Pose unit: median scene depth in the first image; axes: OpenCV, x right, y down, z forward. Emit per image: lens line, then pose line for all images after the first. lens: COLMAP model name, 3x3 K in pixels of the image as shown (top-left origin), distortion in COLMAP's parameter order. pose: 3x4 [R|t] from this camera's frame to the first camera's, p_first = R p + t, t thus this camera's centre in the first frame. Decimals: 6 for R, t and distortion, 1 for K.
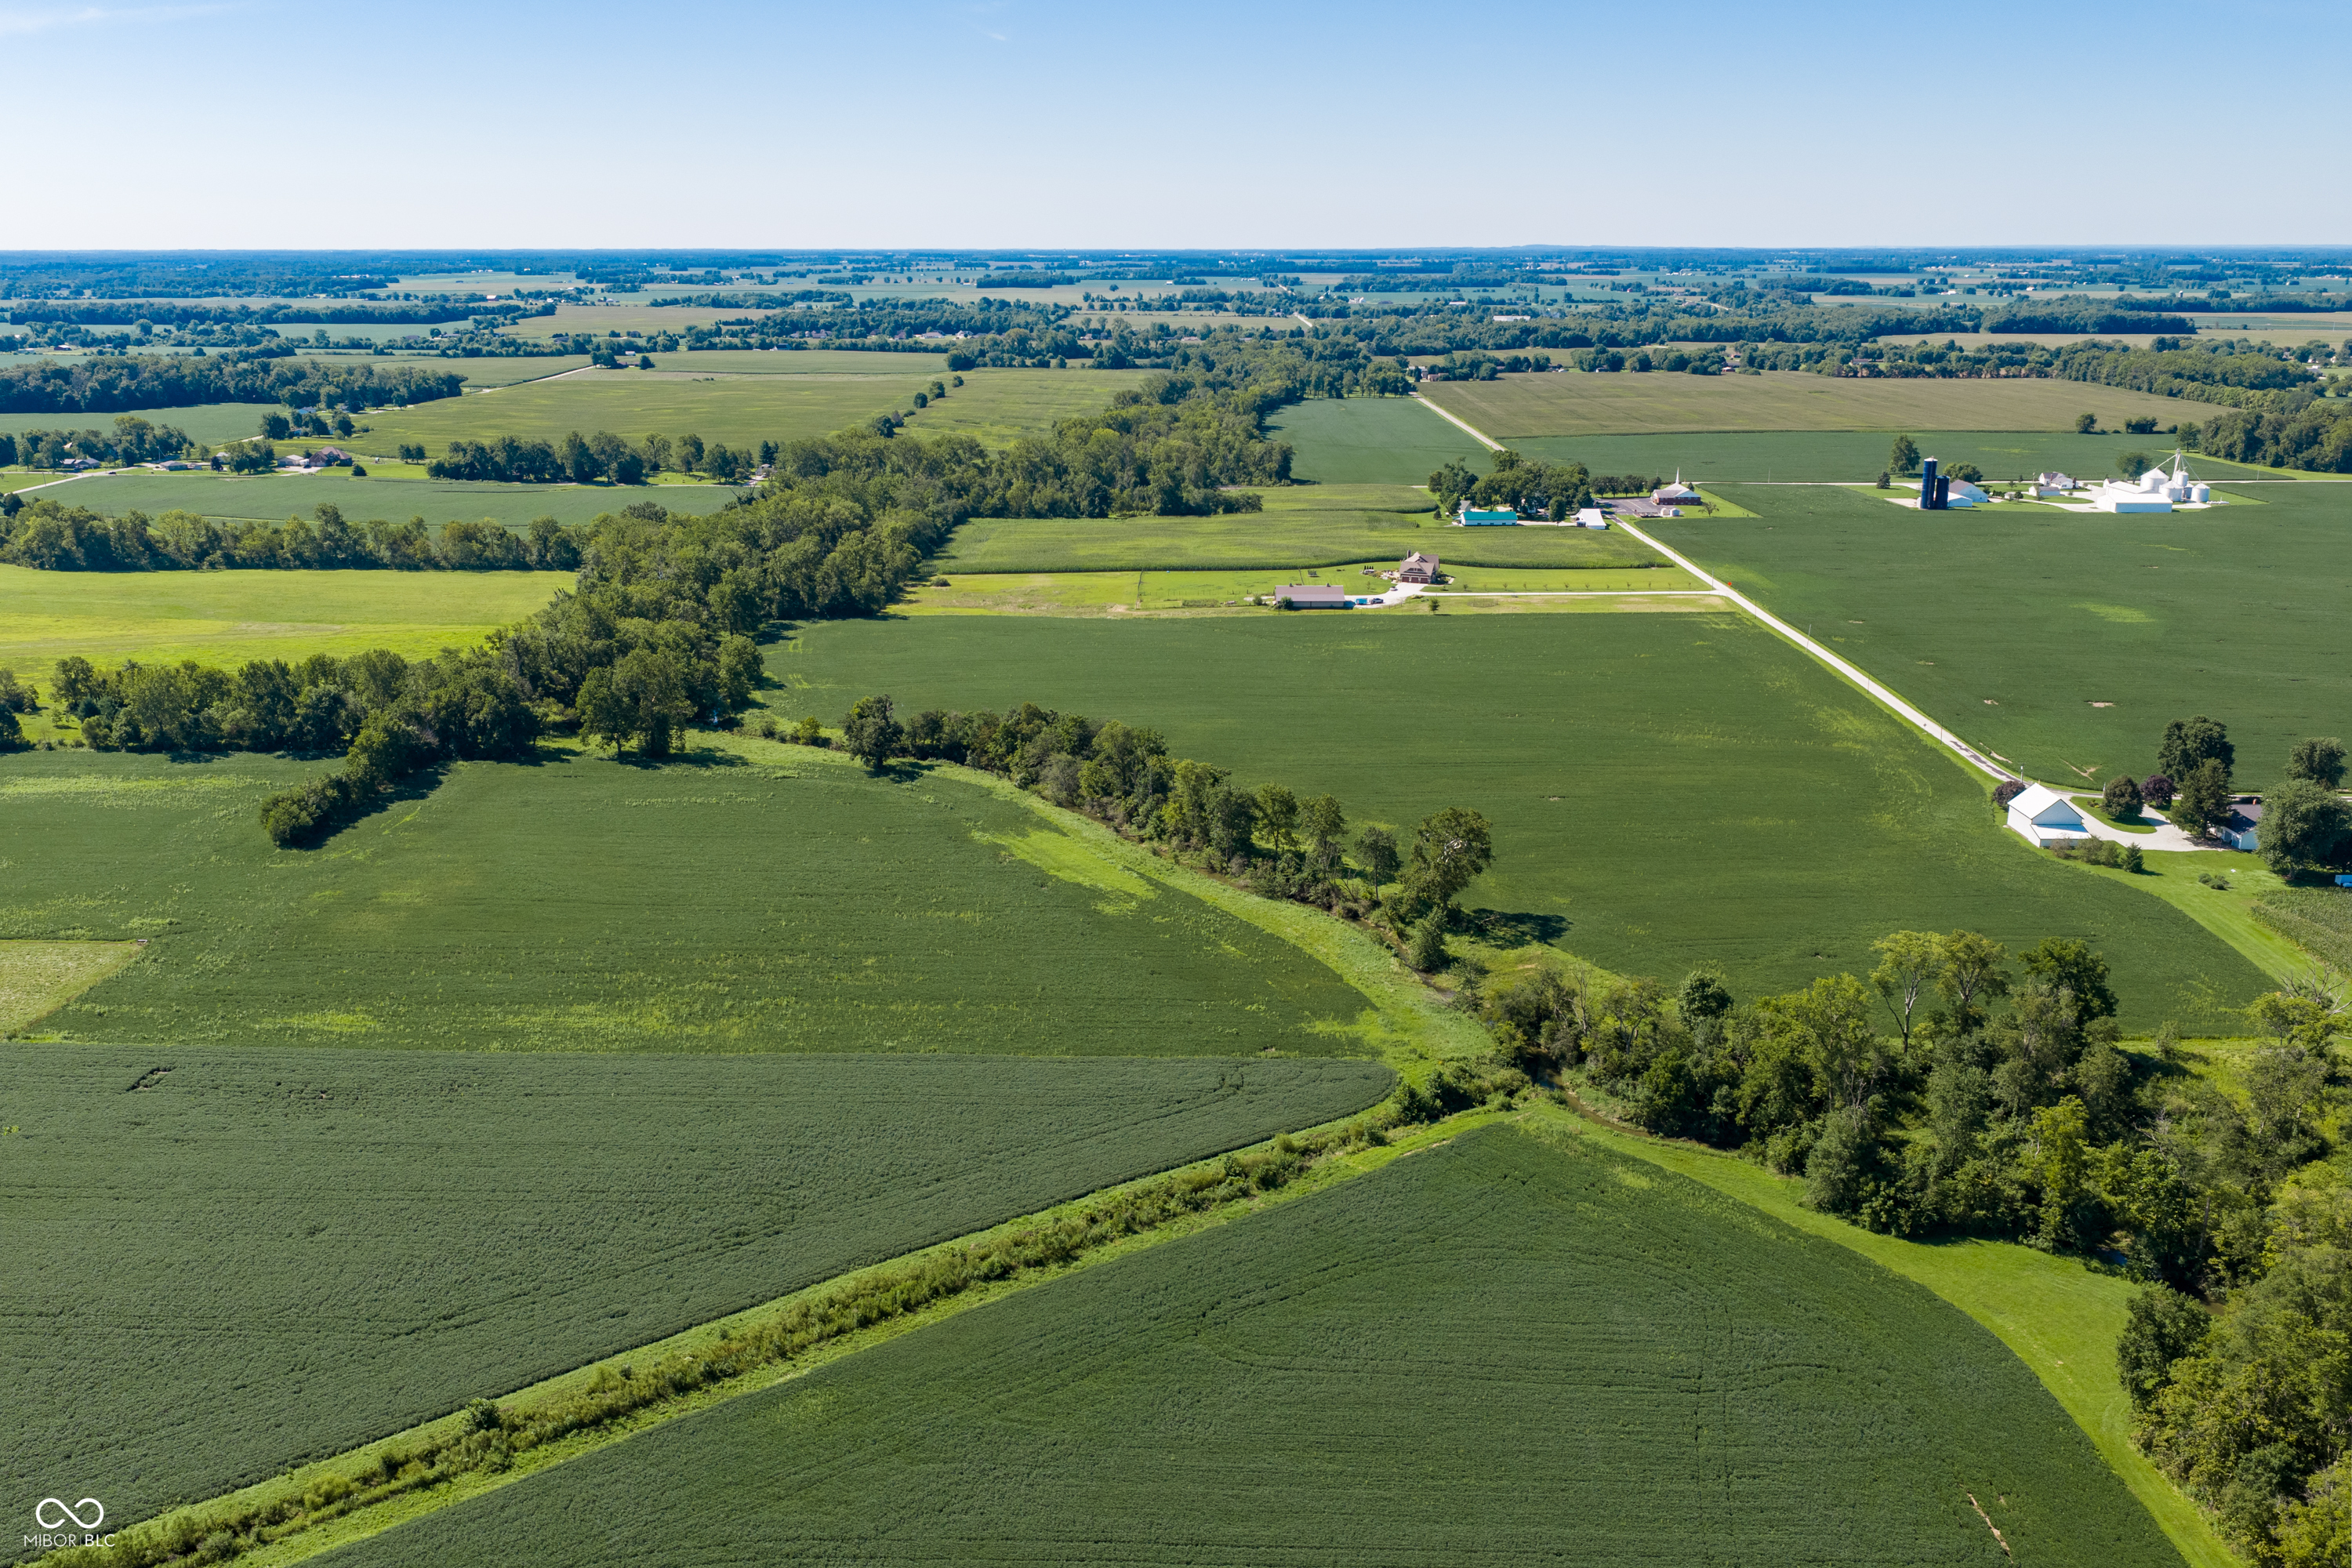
lens RADIAL K [[2036.2, 0, 1130.3], [0, 2036.2, 786.0], [0, 0, 1]] dist [0.018279, -0.022295]
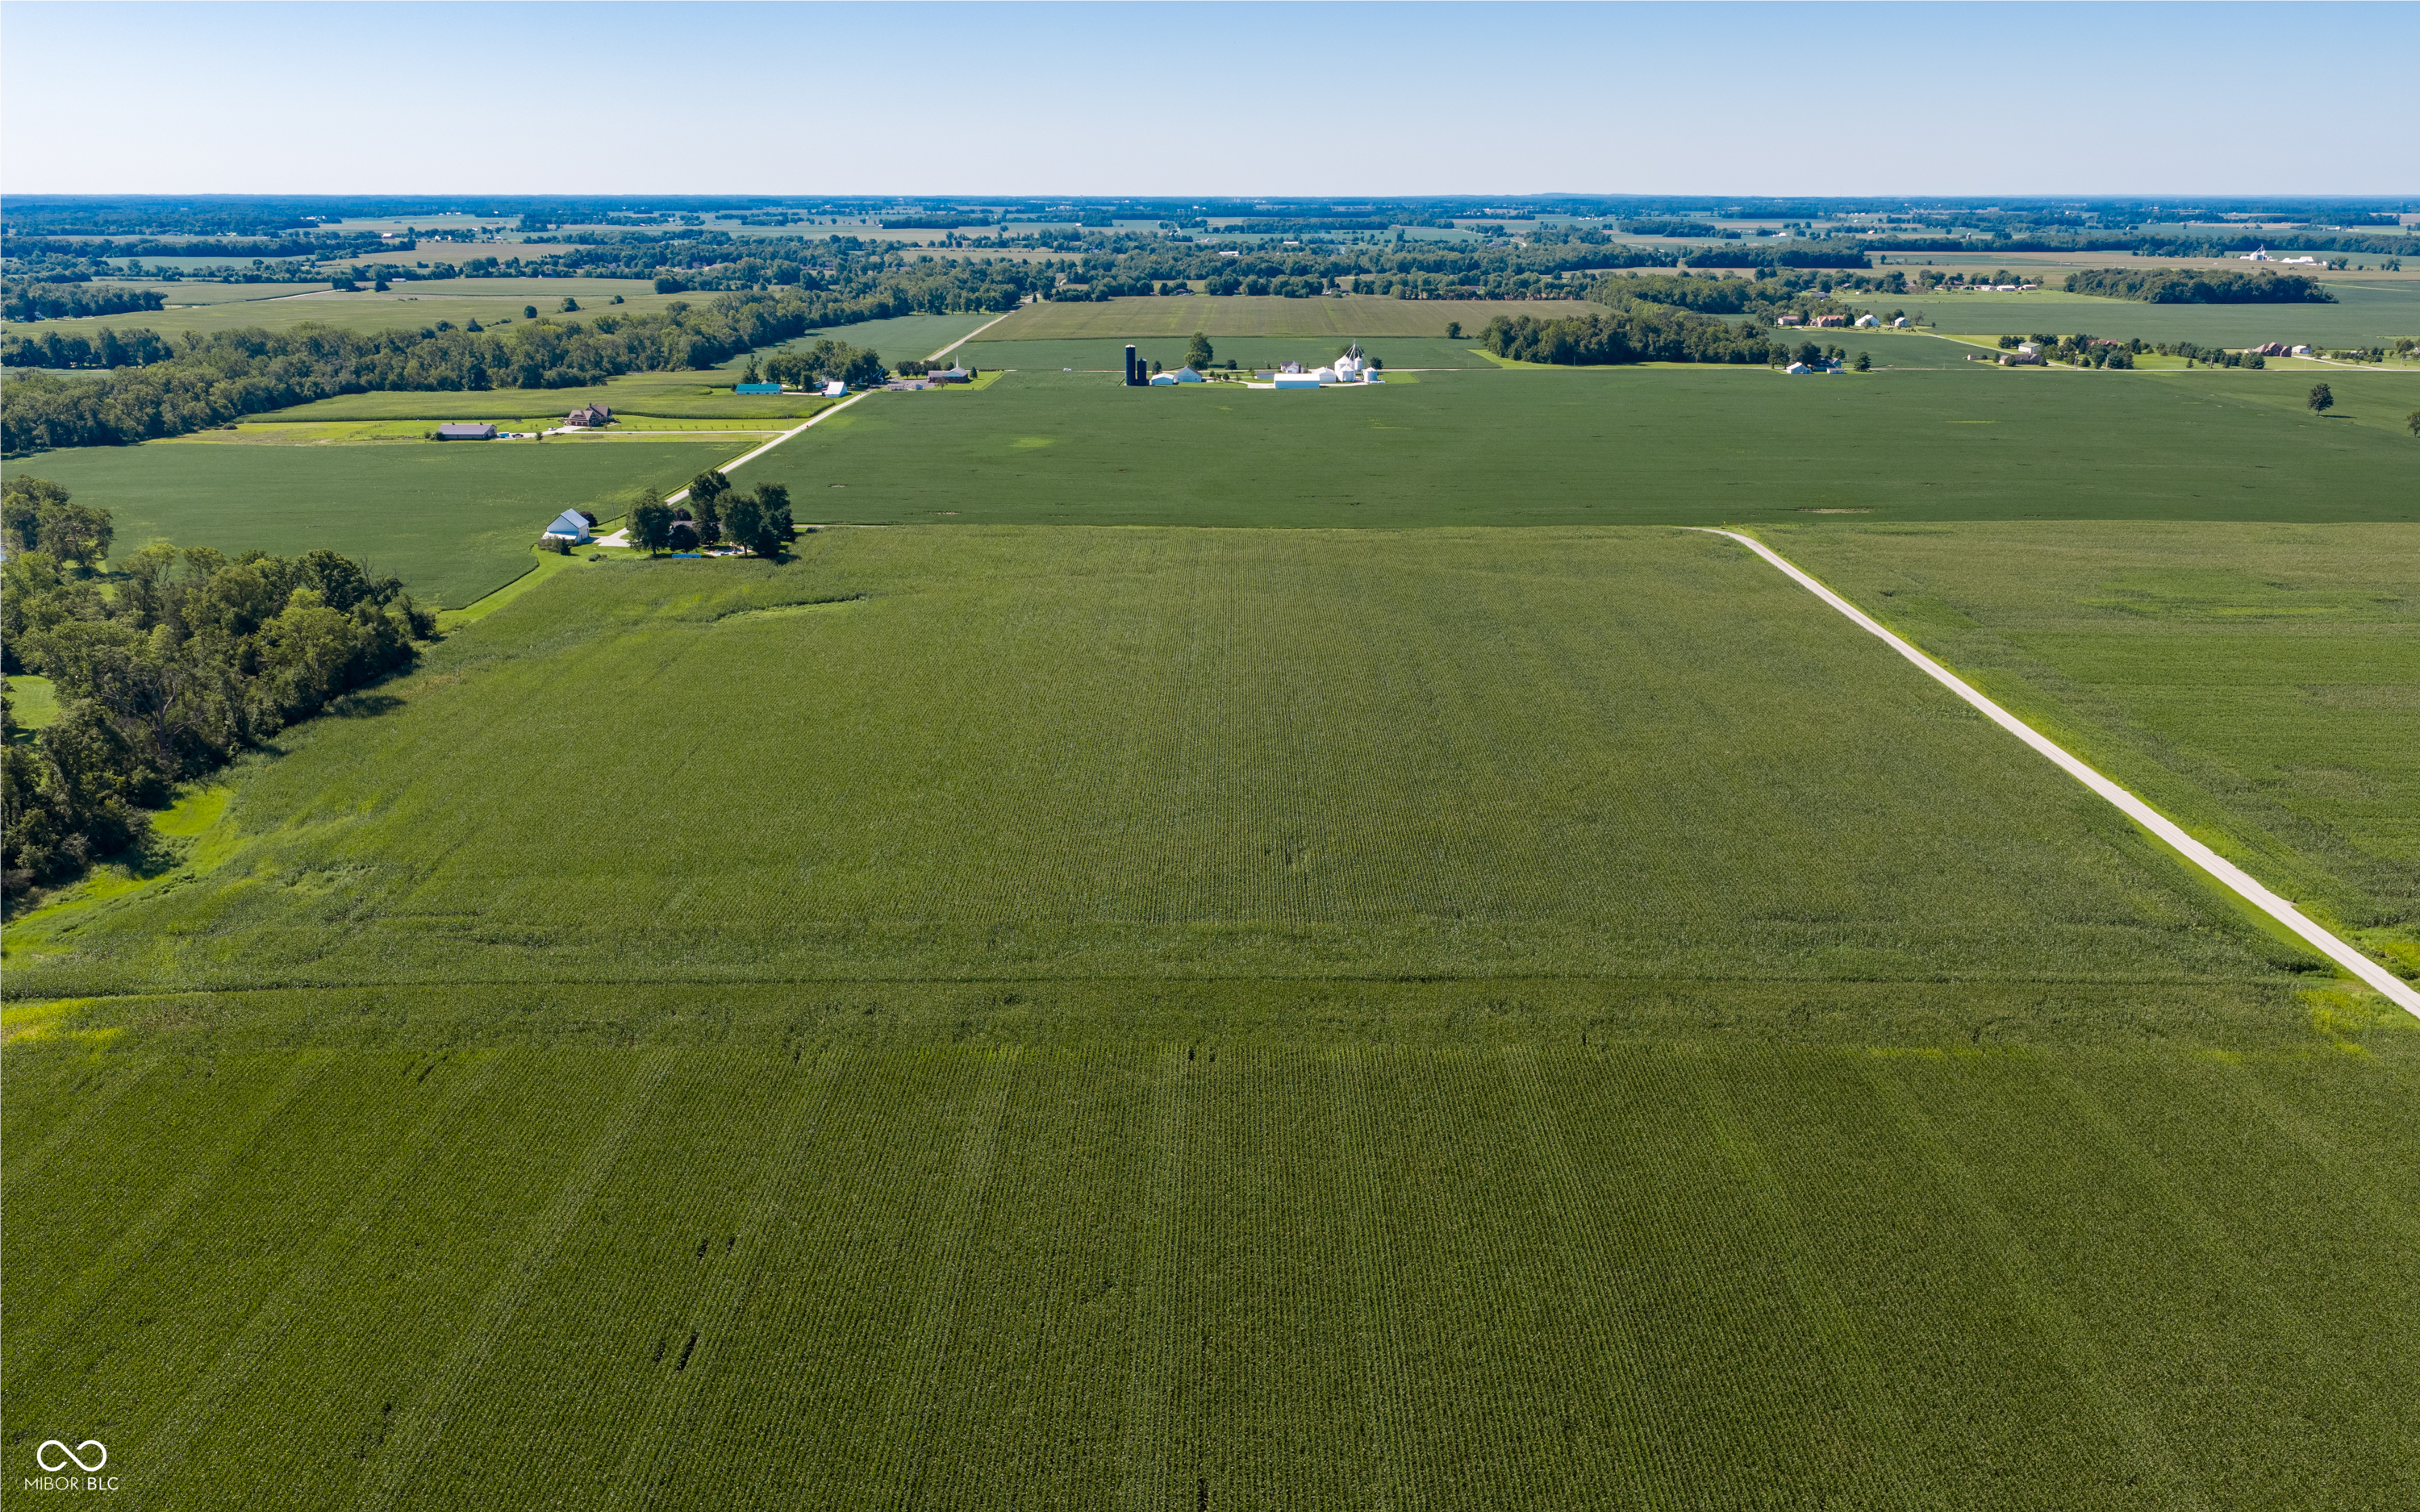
lens RADIAL K [[2019.5, 0, 1210.0], [0, 2019.5, 756.0], [0, 0, 1]] dist [0.009171, -0.009069]
pose [[0.999888, -0.001666, 0.014841, 0.361606], [0.001482, 0.999922, 0.012426, 0.067317], [-0.014860, -0.012403, 0.999813, -0.216437]]
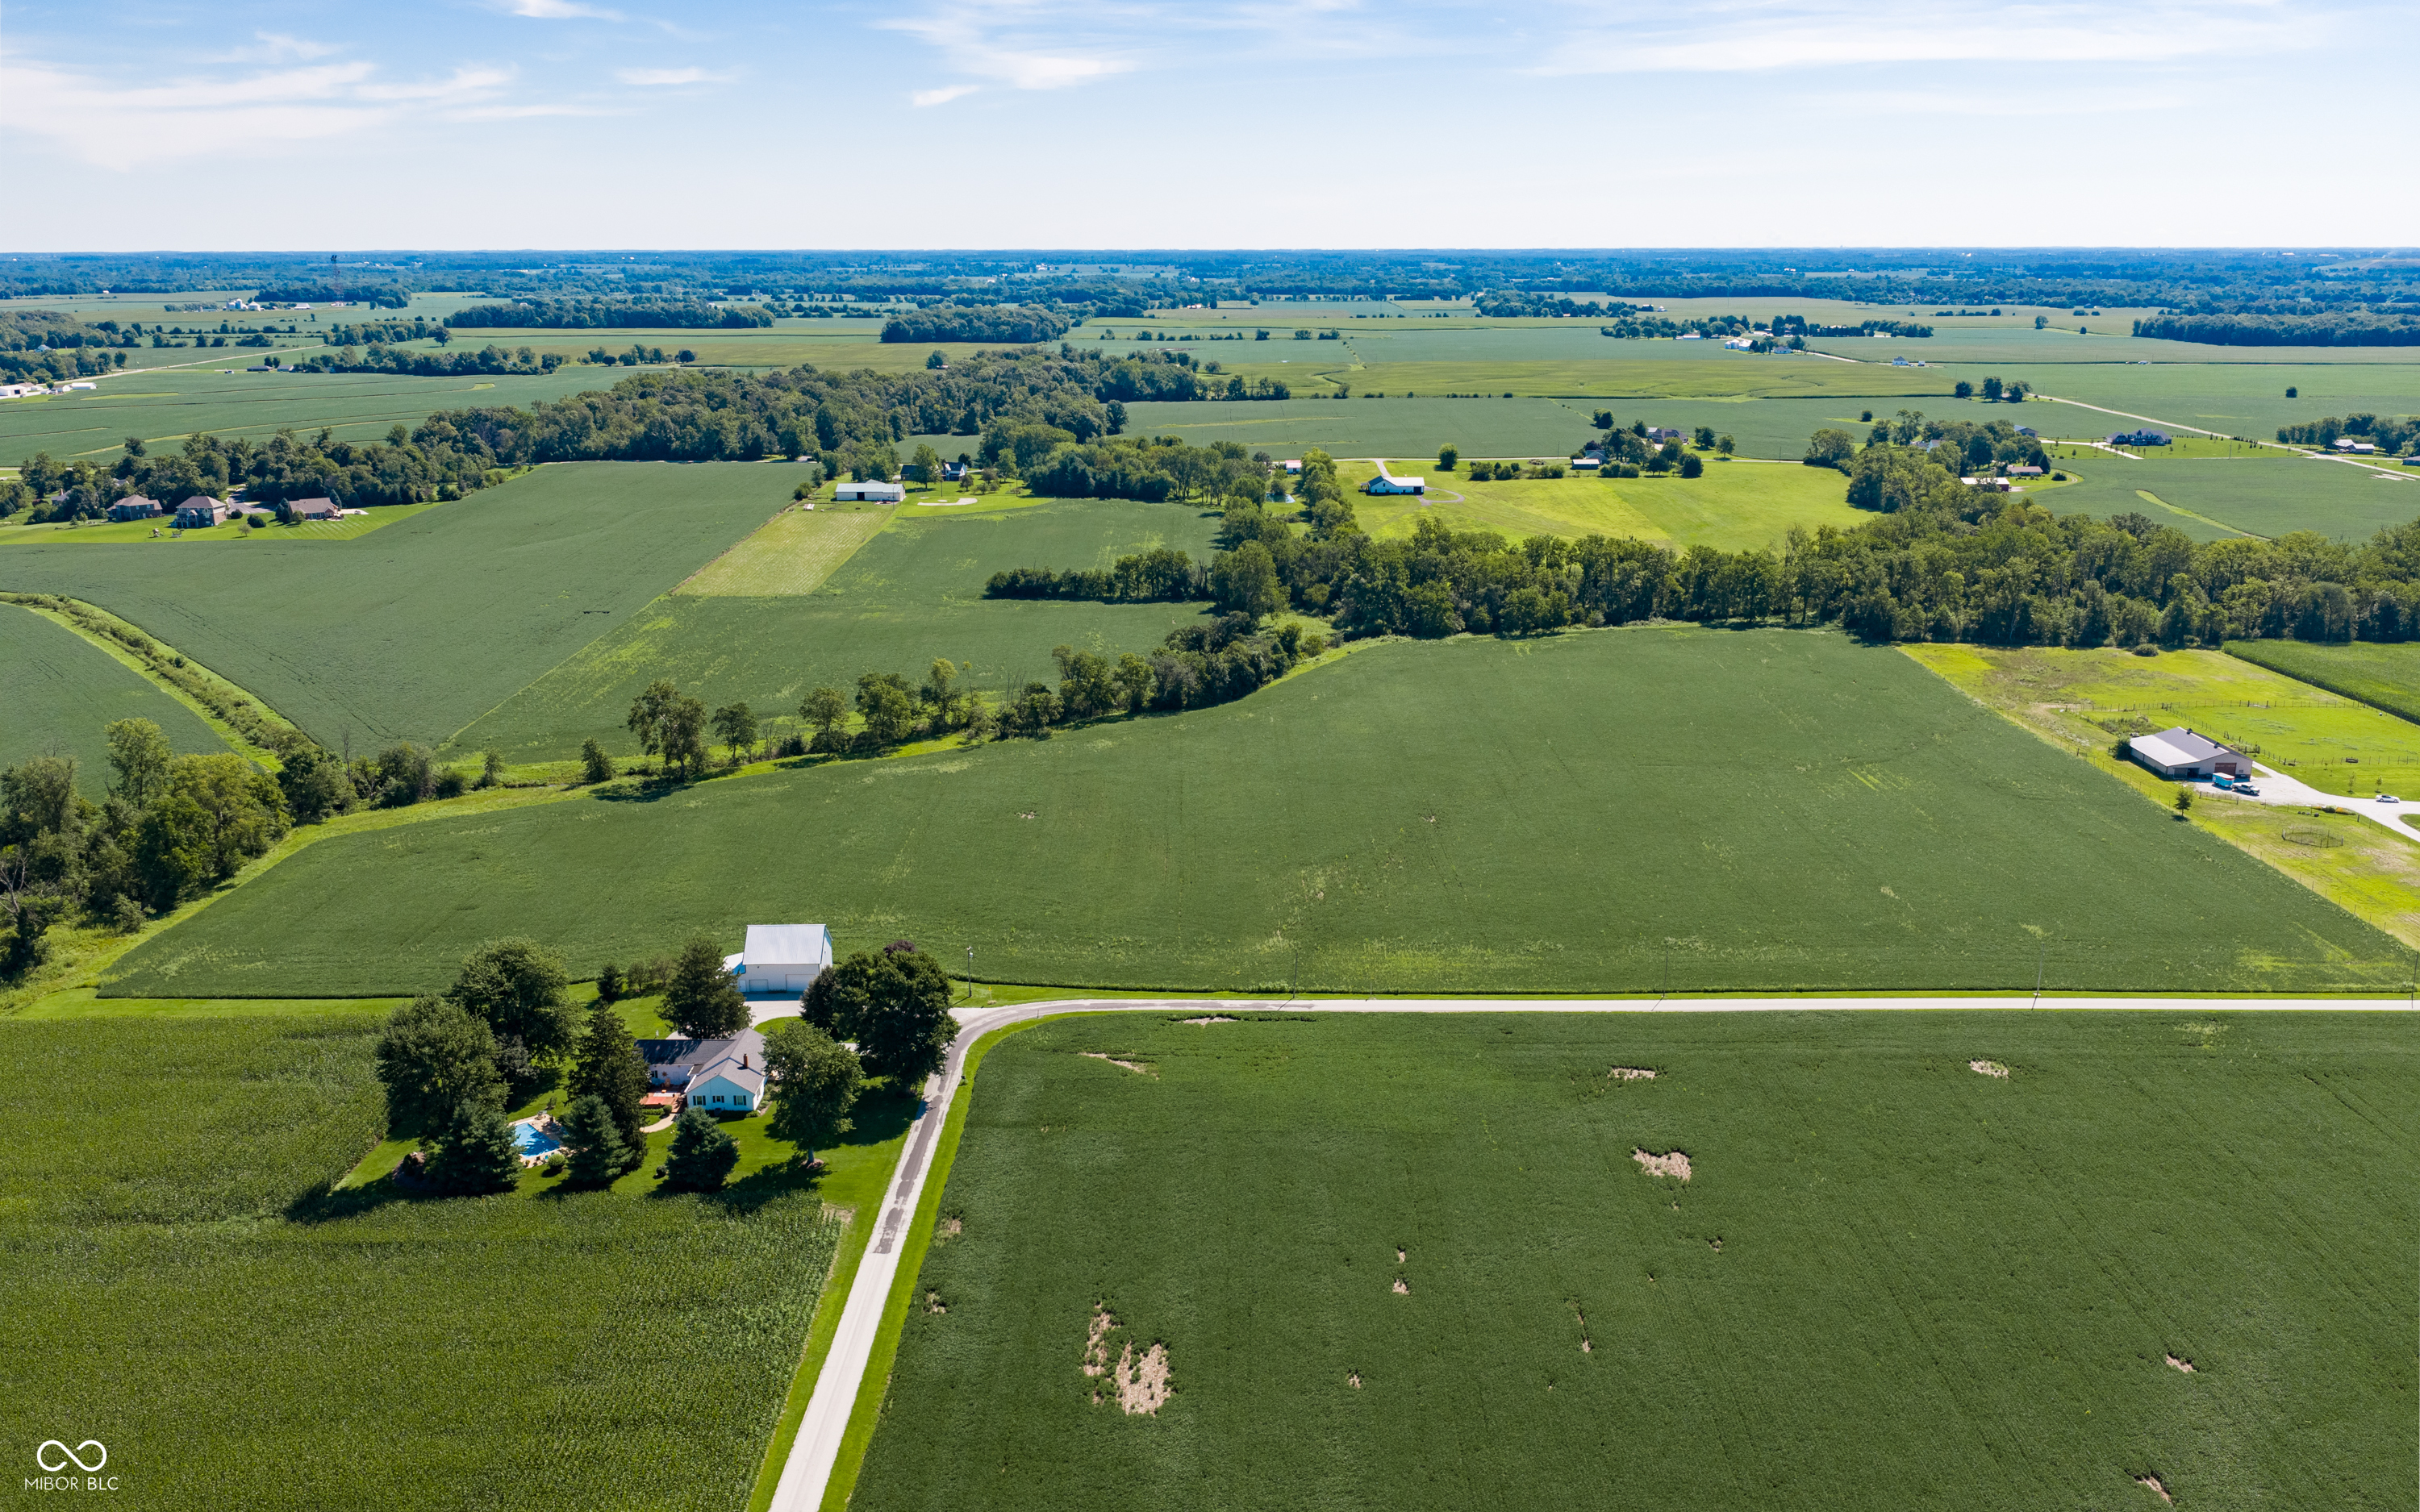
lens RADIAL K [[2019.5, 0, 1210.0], [0, 2019.5, 756.0], [0, 0, 1]] dist [0.009171, -0.009069]
pose [[0.021666, 0.248261, -0.968451, 0.455157], [-0.257272, 0.937441, 0.234556, -0.106084], [0.966096, 0.244074, 0.084182, 0.423582]]
